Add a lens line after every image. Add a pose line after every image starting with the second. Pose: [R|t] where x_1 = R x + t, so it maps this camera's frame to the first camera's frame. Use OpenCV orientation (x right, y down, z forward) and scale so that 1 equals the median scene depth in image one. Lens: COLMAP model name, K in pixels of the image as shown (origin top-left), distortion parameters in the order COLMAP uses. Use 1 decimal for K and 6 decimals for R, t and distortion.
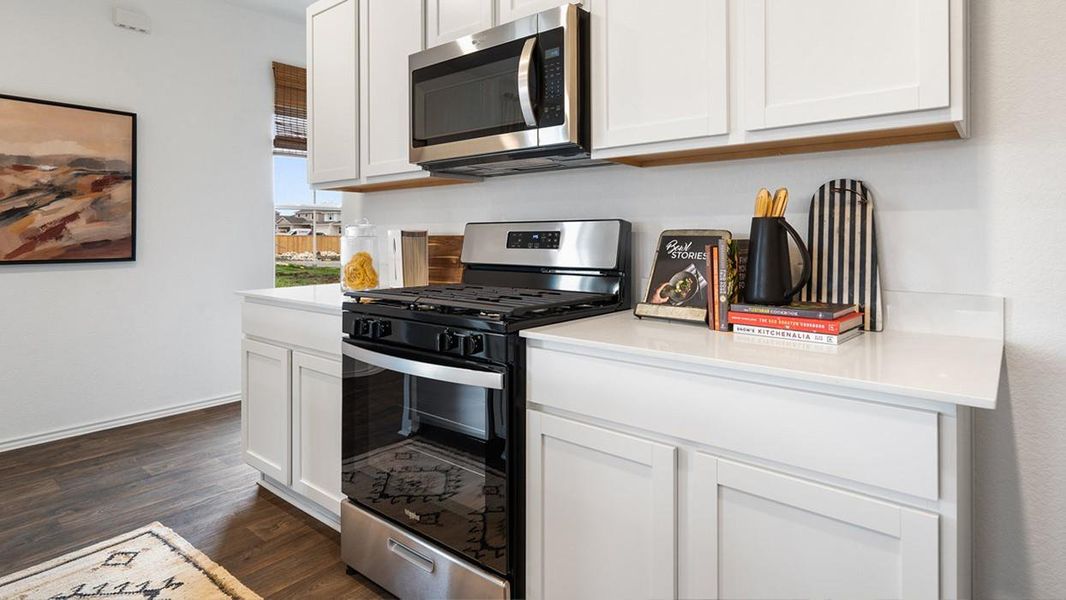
lens RADIAL K [[572.5, 0, 530.8], [0, 572.5, 234.5], [0, 0, 1]] dist [0.001645, 0.000451]
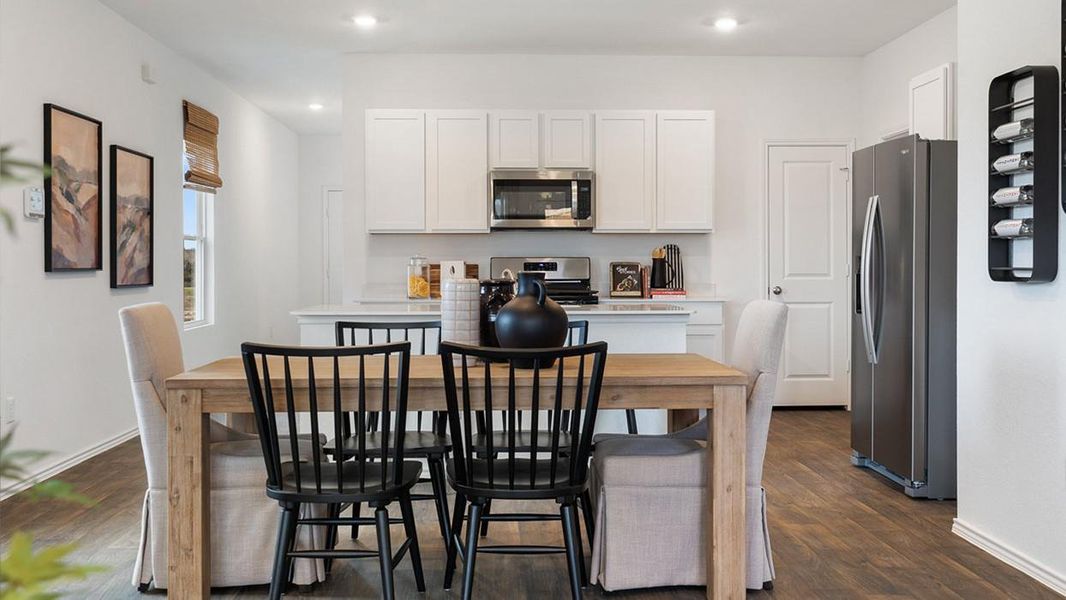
lens RADIAL K [[1068.9, 0, 533.2], [0, 1068.9, 271.3], [0, 0, 1]] dist [-0.009651, -0.001282]
pose [[0.742201, -0.003762, 0.670167, -3.087253], [-0.002972, 0.999956, 0.008904, -0.008616], [-0.670171, -0.008601, 0.742157, -2.165240]]
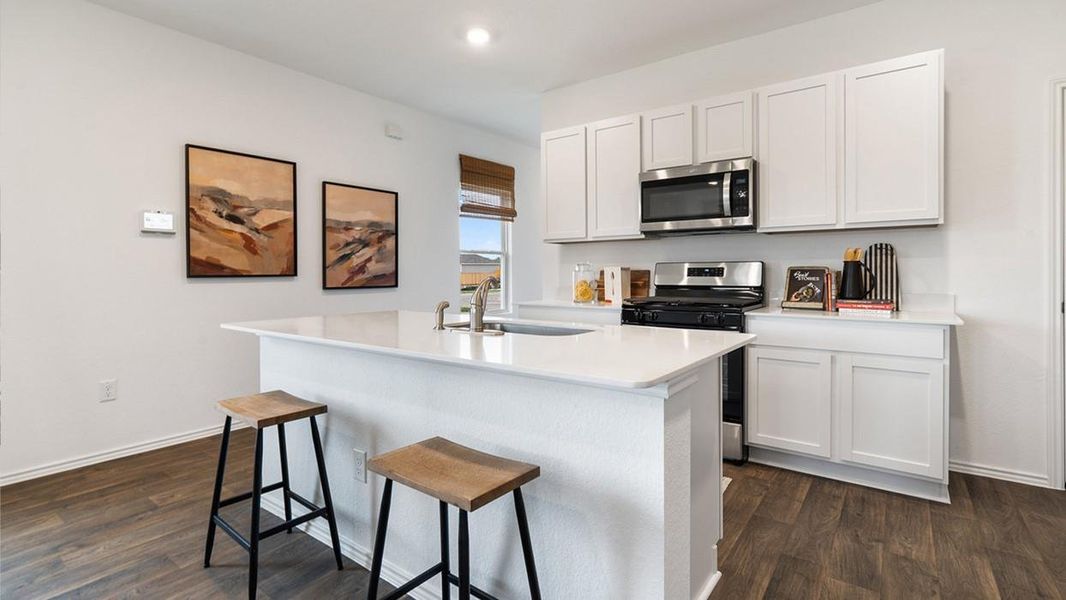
lens RADIAL K [[502.5, 0, 530.8], [0, 502.5, 273.0], [0, 0, 1]] dist [-0.002918, 0.000330]
pose [[0.998522, -0.003894, 0.054207, -0.801525], [0.003601, 0.999978, 0.005497, 0.001745], [-0.054227, -0.005294, 0.998515, -0.754946]]
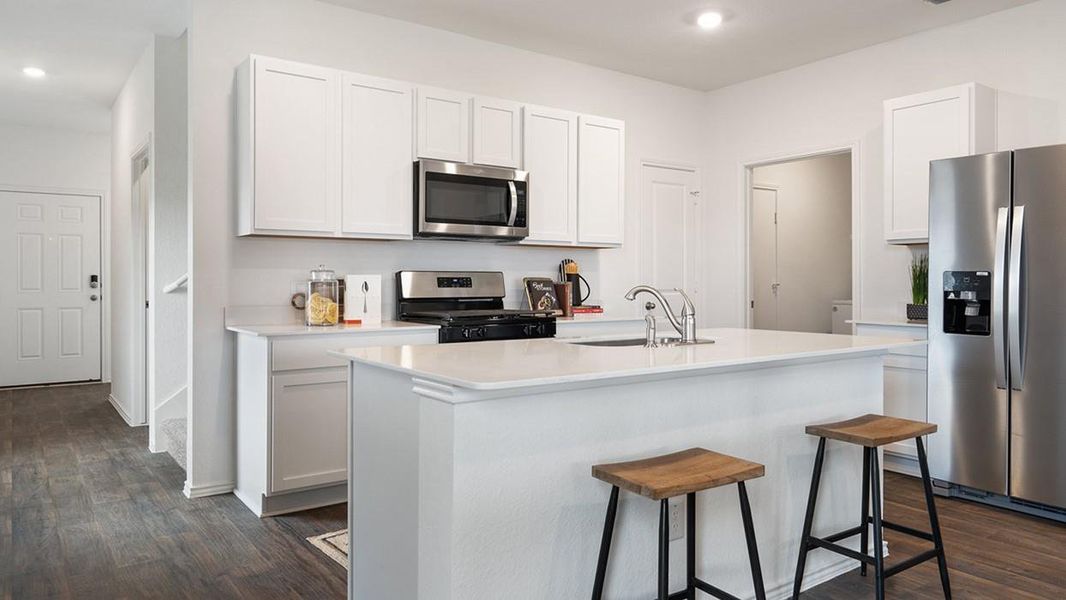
lens RADIAL K [[711.5, 0, 532.5], [0, 711.5, 281.3], [0, 0, 1]] dist [0.003215, 0.002308]
pose [[0.242648, 0.001058, 0.970114, -2.407815], [-0.006345, 0.999980, 0.000496, 0.004685], [-0.970094, -0.006276, 0.242650, 0.321755]]
